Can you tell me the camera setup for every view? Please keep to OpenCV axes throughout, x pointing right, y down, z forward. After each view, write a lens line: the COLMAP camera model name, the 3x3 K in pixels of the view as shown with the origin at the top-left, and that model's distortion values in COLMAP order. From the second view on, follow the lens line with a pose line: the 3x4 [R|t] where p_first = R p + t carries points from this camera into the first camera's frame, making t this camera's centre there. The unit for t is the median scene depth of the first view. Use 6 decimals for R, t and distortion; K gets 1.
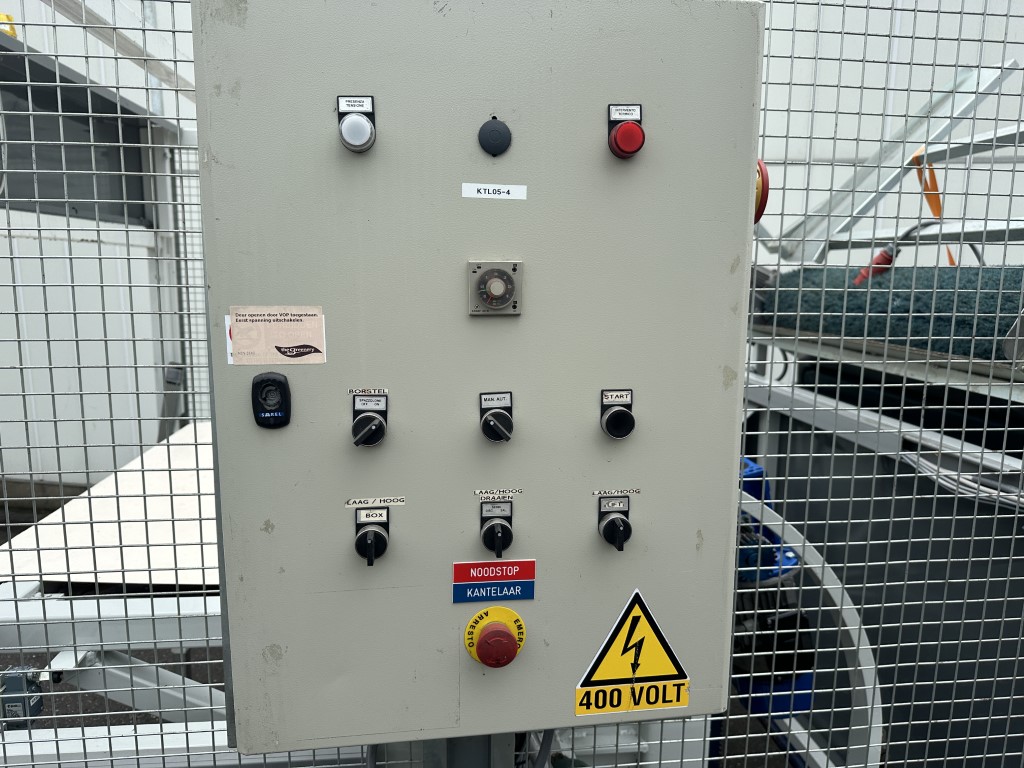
lens RADIAL K [[753.9, 0, 512.0], [0, 753.9, 384.0], [0, 0, 1]] dist [0.061230, -0.000302]
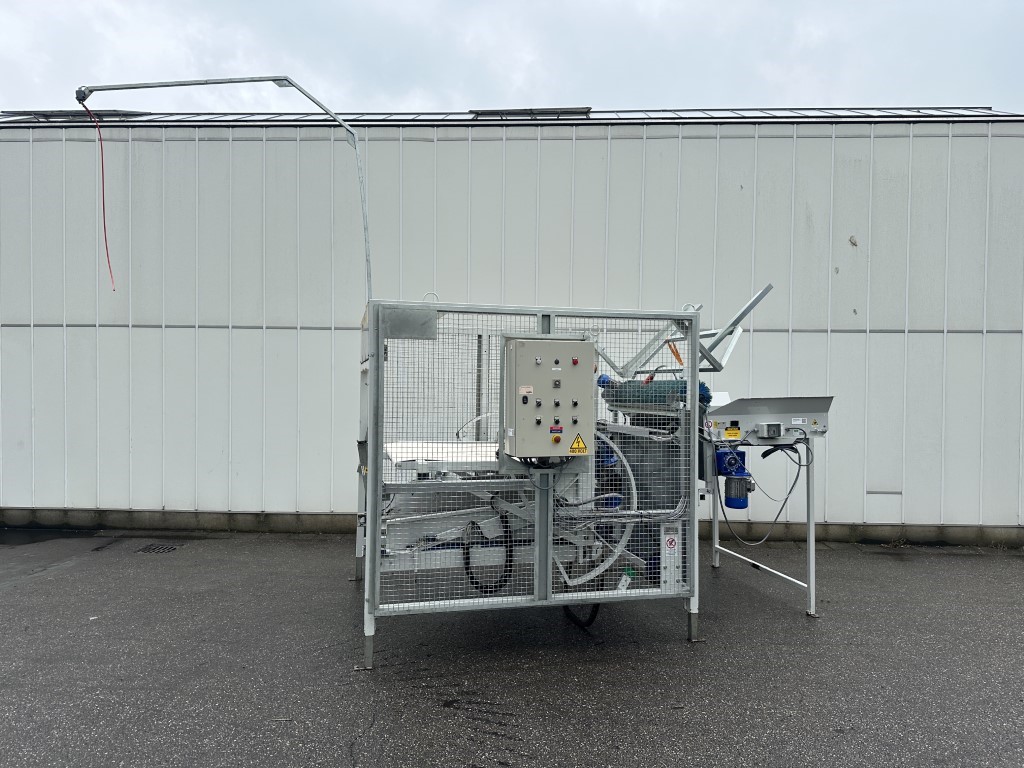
lens RADIAL K [[718.4, 0, 512.0], [0, 718.4, 384.0], [0, 0, 1]] dist [-0.000876, -0.000051]
pose [[0.992417, -0.000747, 0.122915, -1.076854], [0.018727, 0.989227, -0.145189, 0.714648], [-0.121483, 0.146390, 0.981739, -4.668816]]
